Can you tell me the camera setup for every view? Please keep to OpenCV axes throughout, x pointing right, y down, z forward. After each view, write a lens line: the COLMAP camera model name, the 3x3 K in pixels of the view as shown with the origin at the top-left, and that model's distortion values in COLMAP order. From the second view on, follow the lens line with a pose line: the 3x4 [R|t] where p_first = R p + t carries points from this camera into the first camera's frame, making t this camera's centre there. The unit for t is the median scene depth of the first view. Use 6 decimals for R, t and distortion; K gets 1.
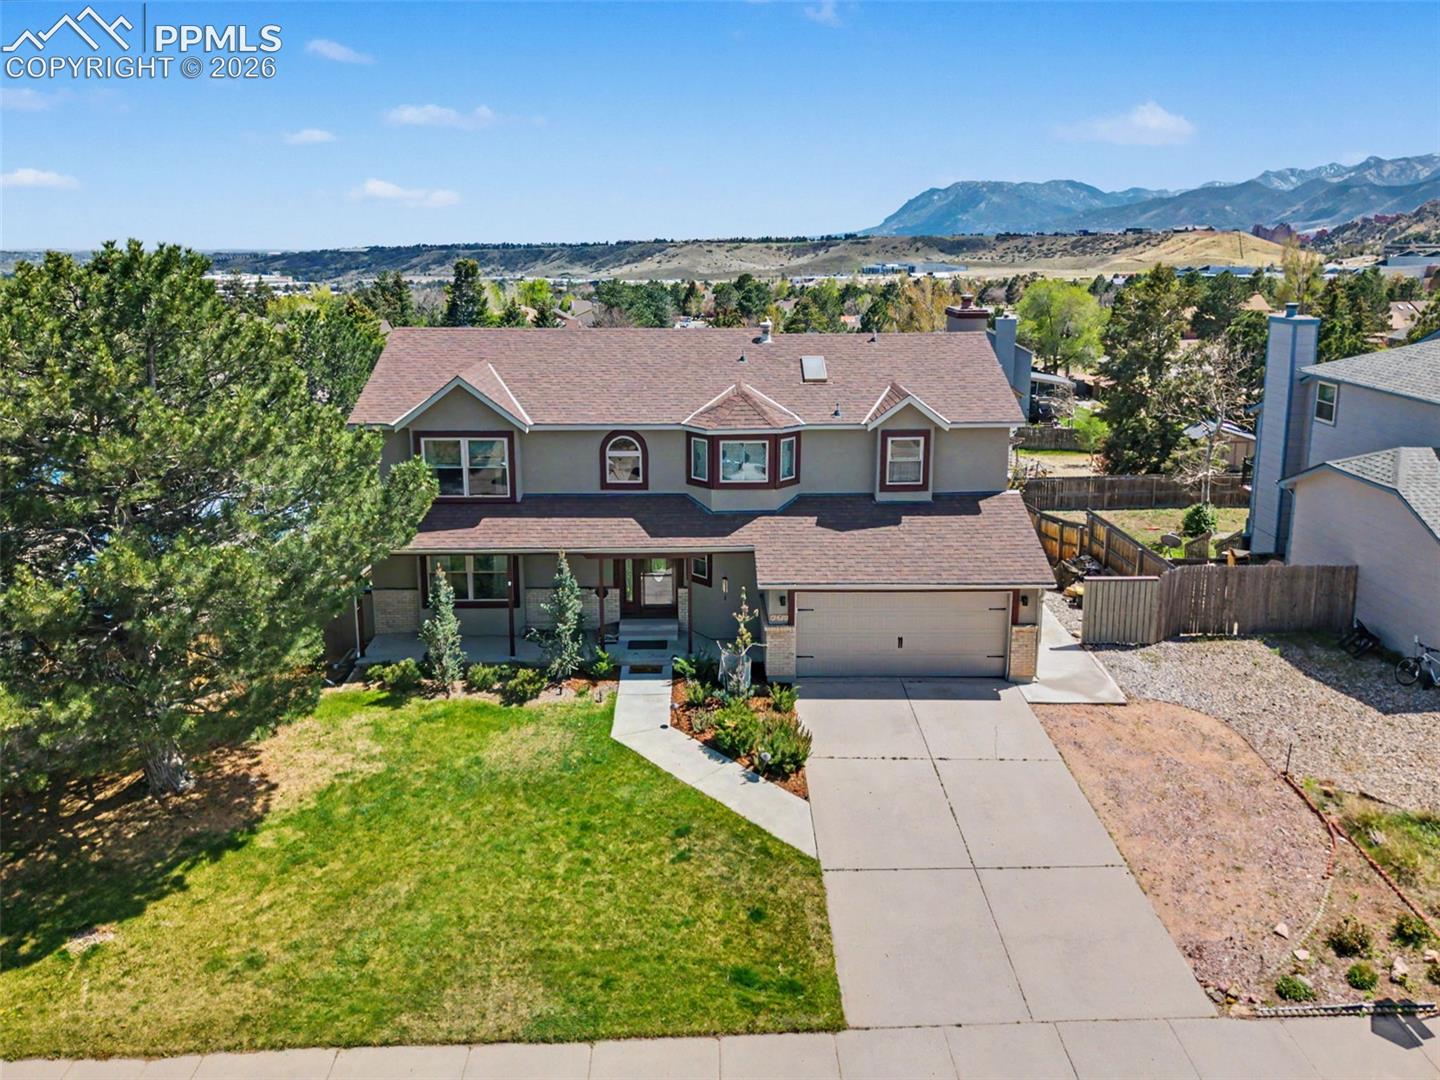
lens RADIAL K [[1045.7, 0, 712.2], [0, 1045.7, 421.0], [0, 0, 1]] dist [0.023575, -0.017375]
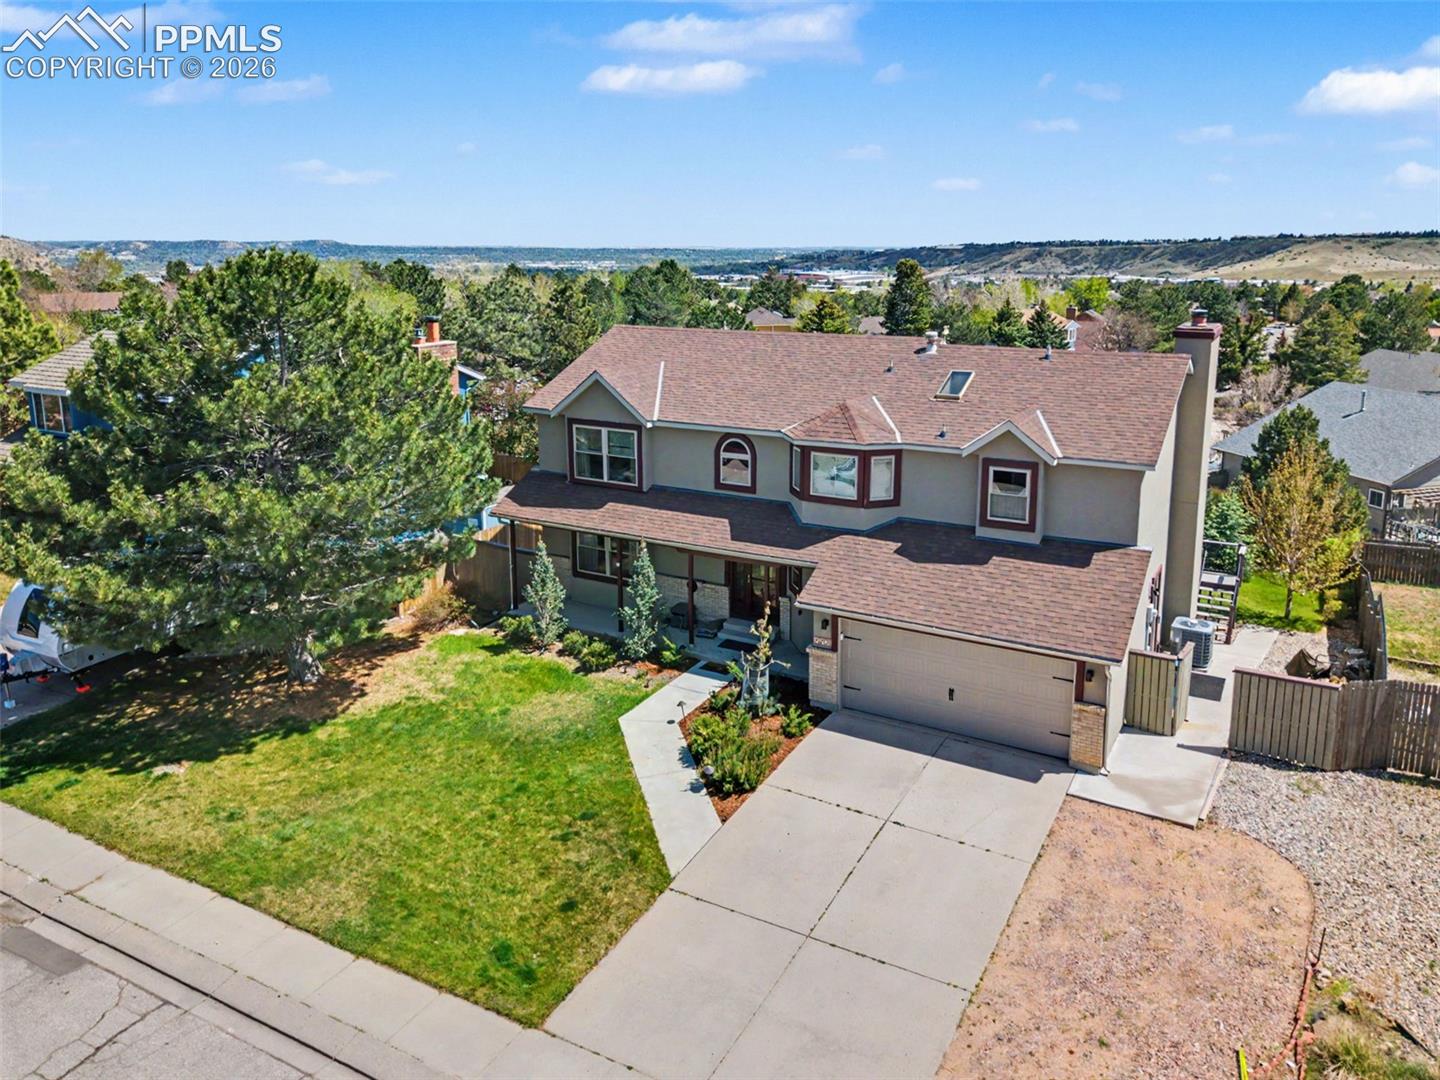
lens RADIAL K [[1045.7, 0, 712.2], [0, 1045.7, 421.0], [0, 0, 1]] dist [0.023575, -0.017375]
pose [[0.862273, 0.080814, -0.499954, 0.440470], [-0.079836, 0.996534, 0.023390, -0.027128], [0.500111, 0.019746, 0.865736, 0.115070]]
